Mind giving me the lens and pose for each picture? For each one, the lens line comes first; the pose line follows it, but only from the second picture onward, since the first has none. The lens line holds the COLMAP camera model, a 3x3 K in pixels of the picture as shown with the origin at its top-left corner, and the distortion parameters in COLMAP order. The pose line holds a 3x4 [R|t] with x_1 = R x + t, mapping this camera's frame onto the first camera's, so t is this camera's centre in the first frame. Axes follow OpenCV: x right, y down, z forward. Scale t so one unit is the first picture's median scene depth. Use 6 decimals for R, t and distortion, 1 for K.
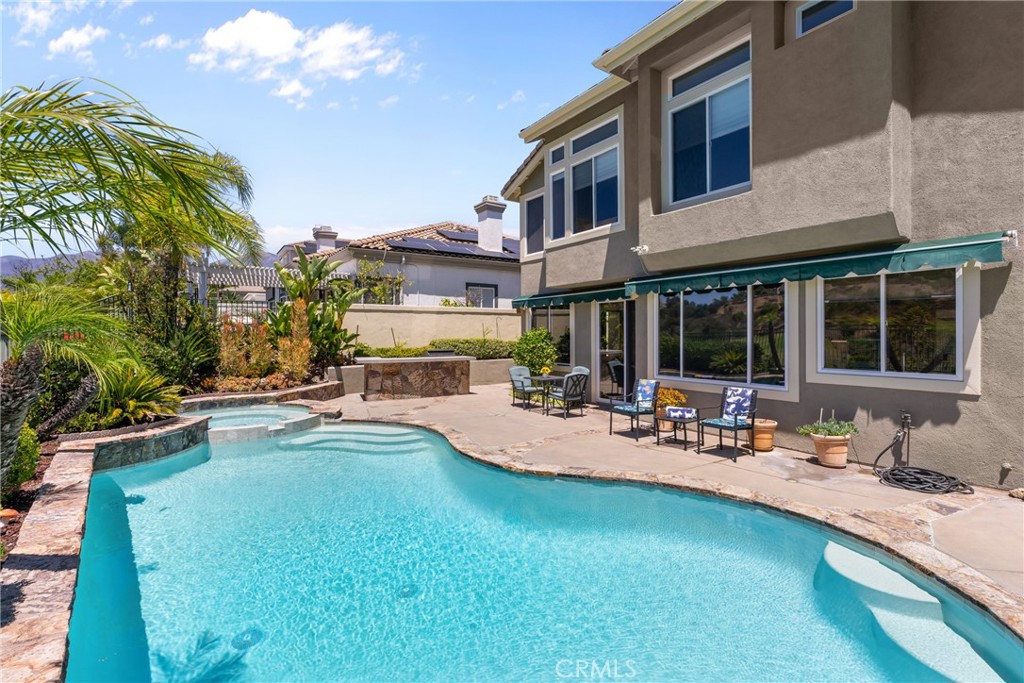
lens RADIAL K [[469.6, 0, 509.4], [0, 469.6, 338.0], [0, 0, 1]] dist [-0.007319, 0.002609]
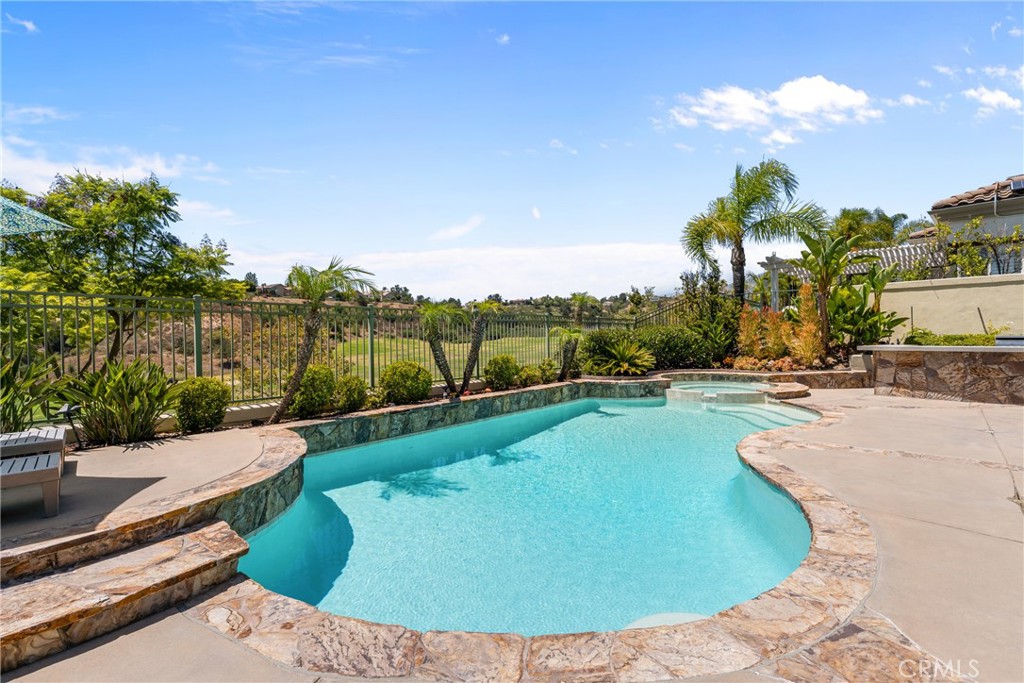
lens RADIAL K [[469.6, 0, 513.9], [0, 469.6, 338.1], [0, 0, 1]] dist [-0.007319, 0.002609]
pose [[0.166543, 0.002055, -0.986032, 0.404913], [0.003535, 0.999990, 0.002681, 0.025452], [0.986028, -0.003932, 0.166534, 0.198595]]
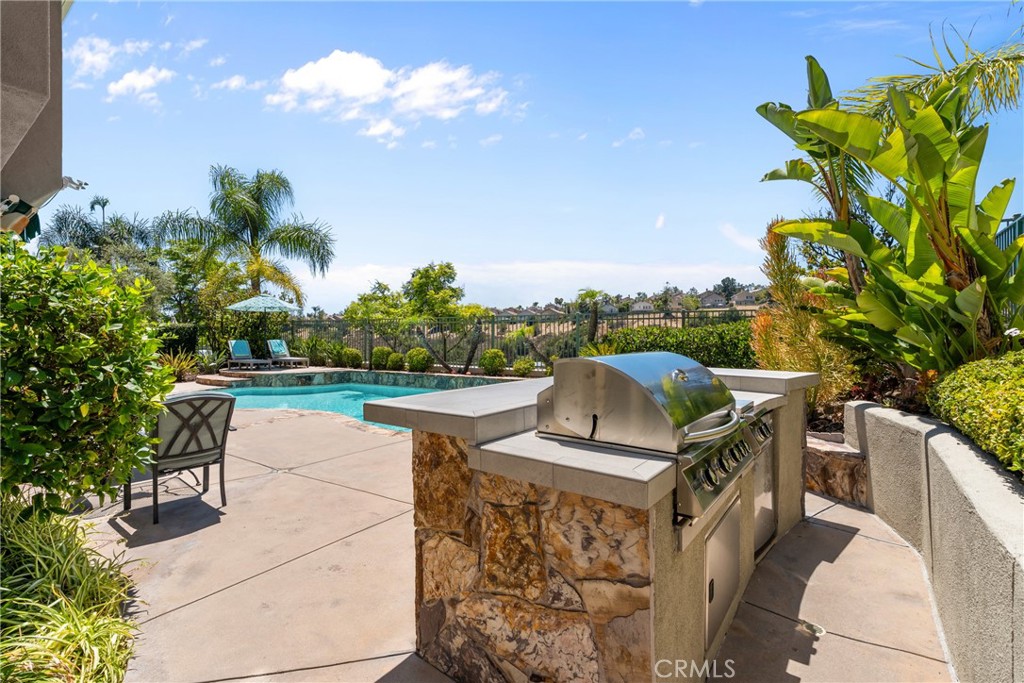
lens RADIAL K [[469.6, 0, 511.3], [0, 469.6, 343.4], [0, 0, 1]] dist [-0.007319, 0.002609]
pose [[-0.947156, 0.007220, -0.320694, -0.073097], [-0.001372, 0.999646, 0.026557, 0.017913], [0.320772, 0.025593, -0.946811, 1.228477]]
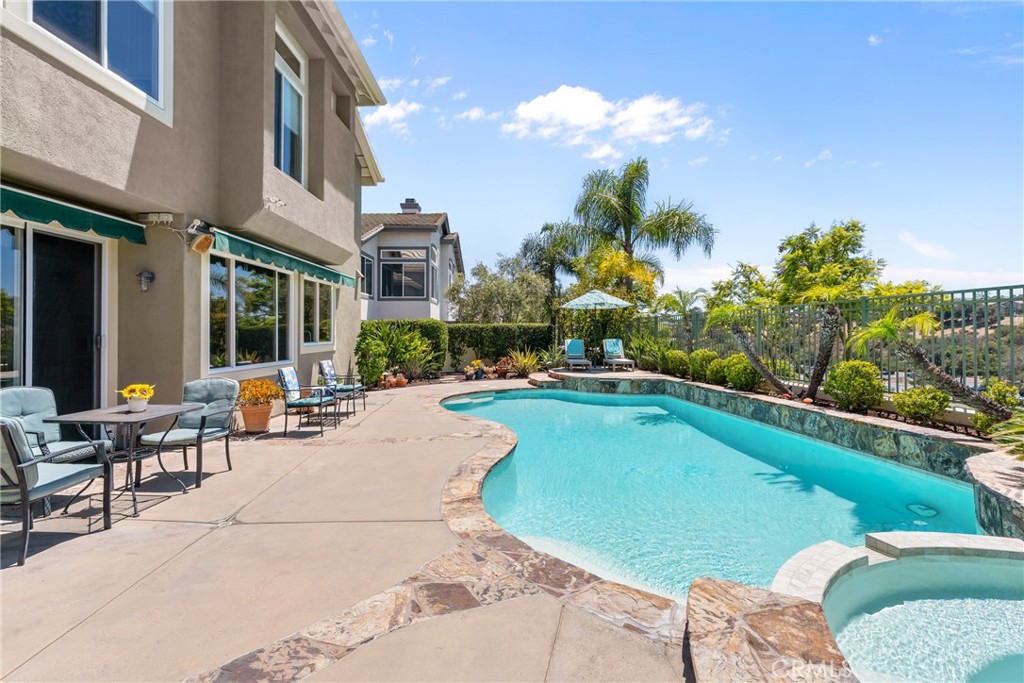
lens RADIAL K [[469.6, 0, 511.2], [0, 469.6, 331.9], [0, 0, 1]] dist [-0.007319, 0.002609]
pose [[-0.828389, 0.006236, 0.560118, -0.320770], [0.010036, 0.999943, 0.003710, 0.018165], [-0.560063, 0.008695, -0.828404, 0.941946]]
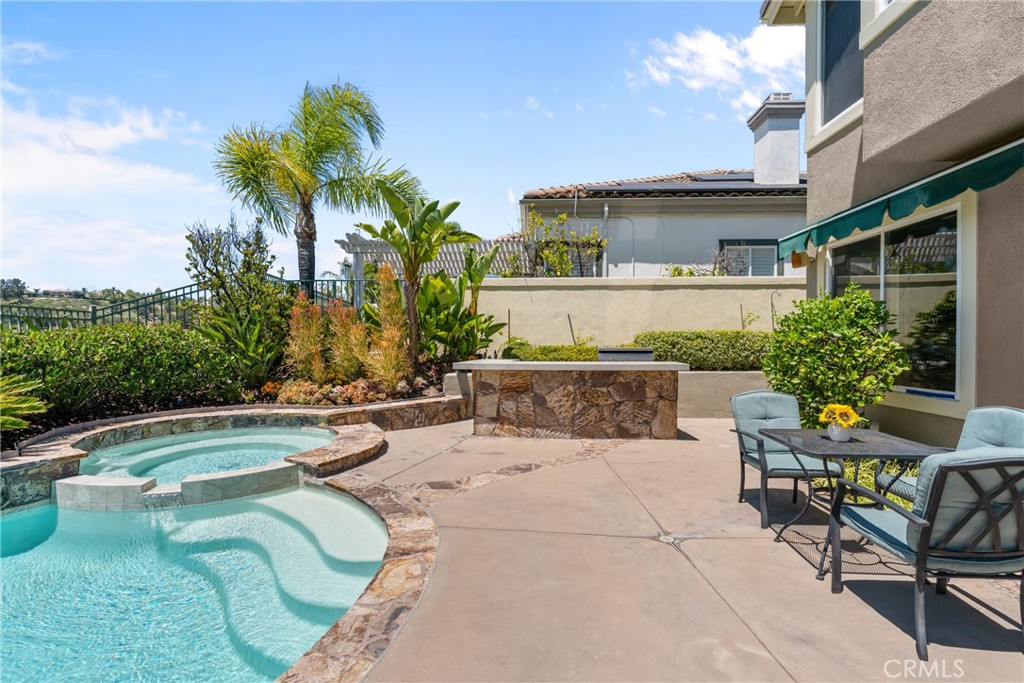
lens RADIAL K [[469.6, 0, 518.9], [0, 469.6, 348.8], [0, 0, 1]] dist [-0.007319, 0.002609]
pose [[0.812674, 0.009141, -0.582646, 0.068557], [-0.004235, 0.999943, 0.009781, 0.022058], [0.582703, -0.005481, 0.812667, 0.537807]]
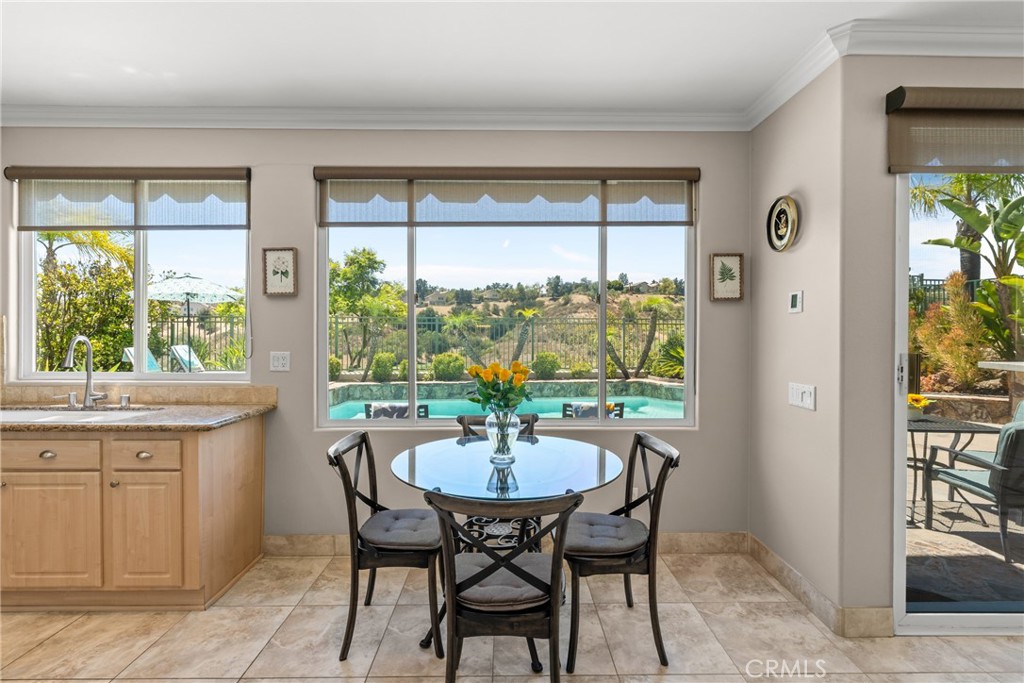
lens RADIAL K [[469.6, 0, 518.1], [0, 469.6, 341.0], [0, 0, 1]] dist [-0.007319, 0.002609]
pose [[-0.554165, 0.015637, -0.832260, 0.467064], [-0.008479, 0.999666, 0.024428, 0.010076], [0.832364, 0.020593, -0.553847, 0.778154]]
